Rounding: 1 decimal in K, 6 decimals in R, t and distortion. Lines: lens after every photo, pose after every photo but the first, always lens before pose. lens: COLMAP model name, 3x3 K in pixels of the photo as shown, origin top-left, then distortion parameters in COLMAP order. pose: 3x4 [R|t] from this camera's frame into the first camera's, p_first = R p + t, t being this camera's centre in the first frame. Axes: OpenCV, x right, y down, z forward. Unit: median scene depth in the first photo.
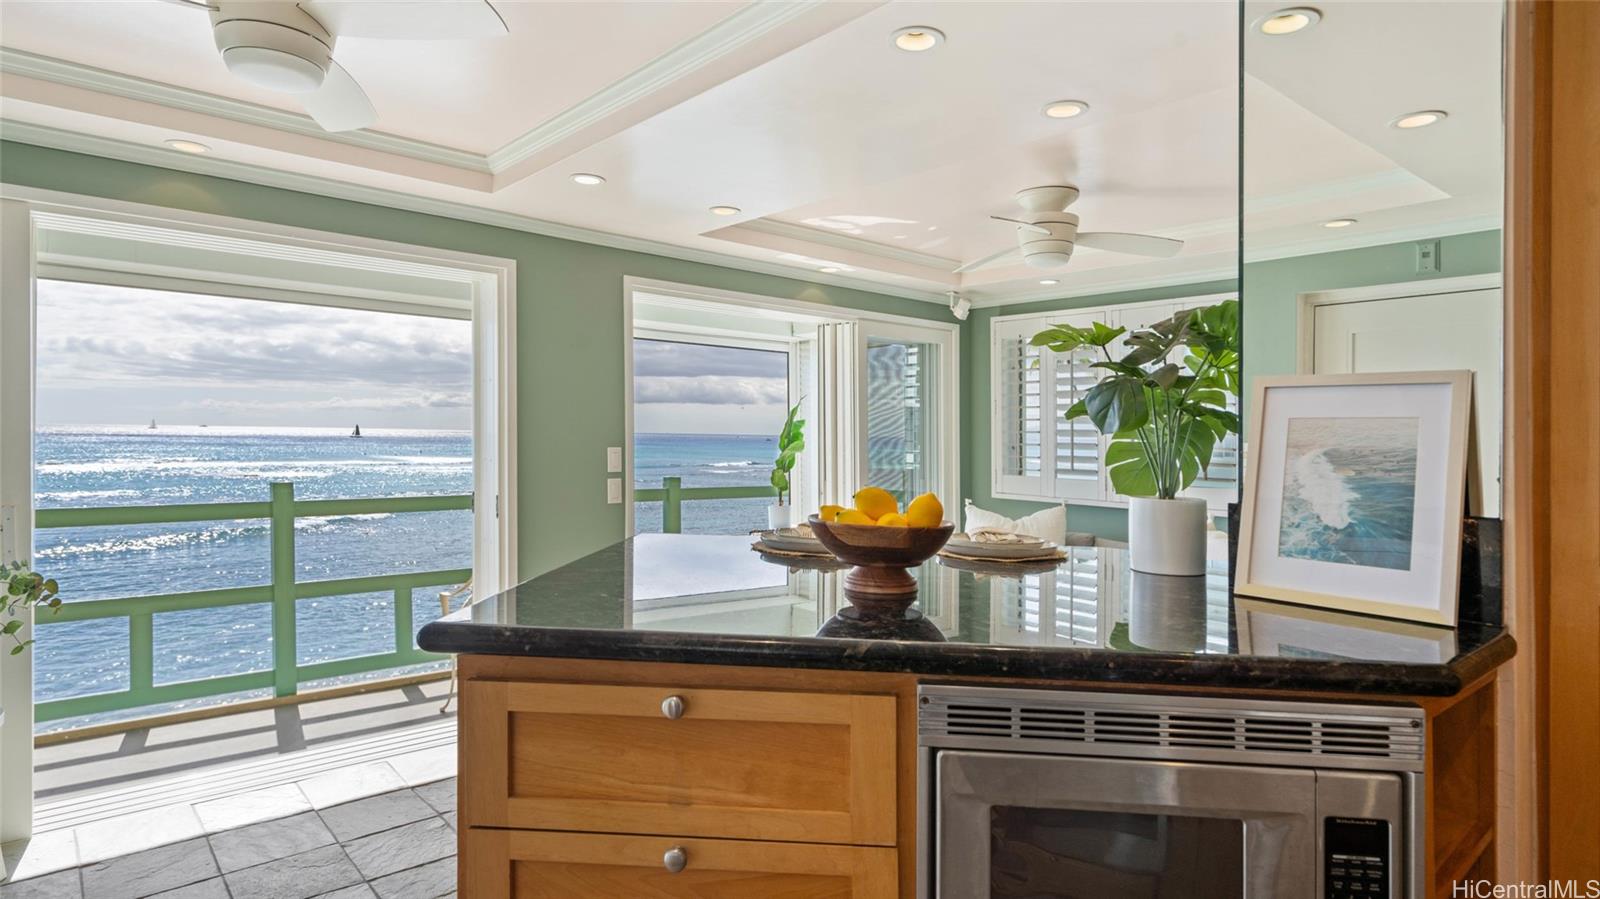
lens RADIAL K [[882.4, 0, 801.8], [0, 882.4, 458.9], [0, 0, 1]] dist [0.028025, 0.000732]
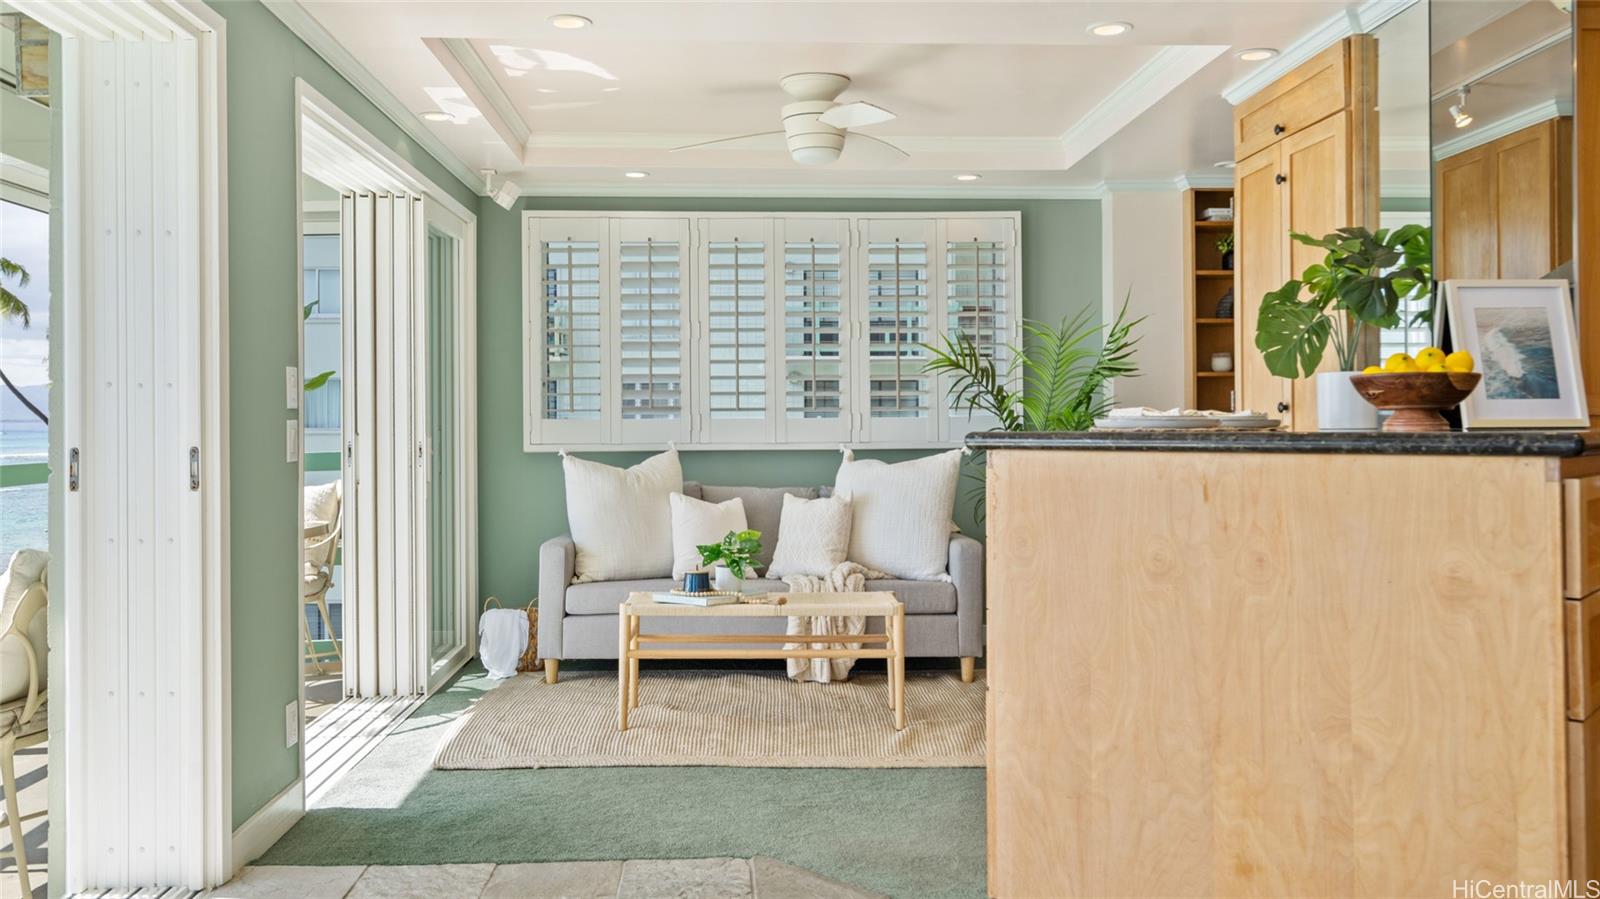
lens RADIAL K [[1269.8, 0, 792.7], [0, 1269.8, 424.4], [0, 0, 1]] dist [0.021986, 0.007271]
pose [[0.619198, -0.026844, 0.784776, -0.929508], [0.038252, 0.999260, 0.003999, 0.048971], [-0.784303, 0.027543, 0.619766, 0.291994]]
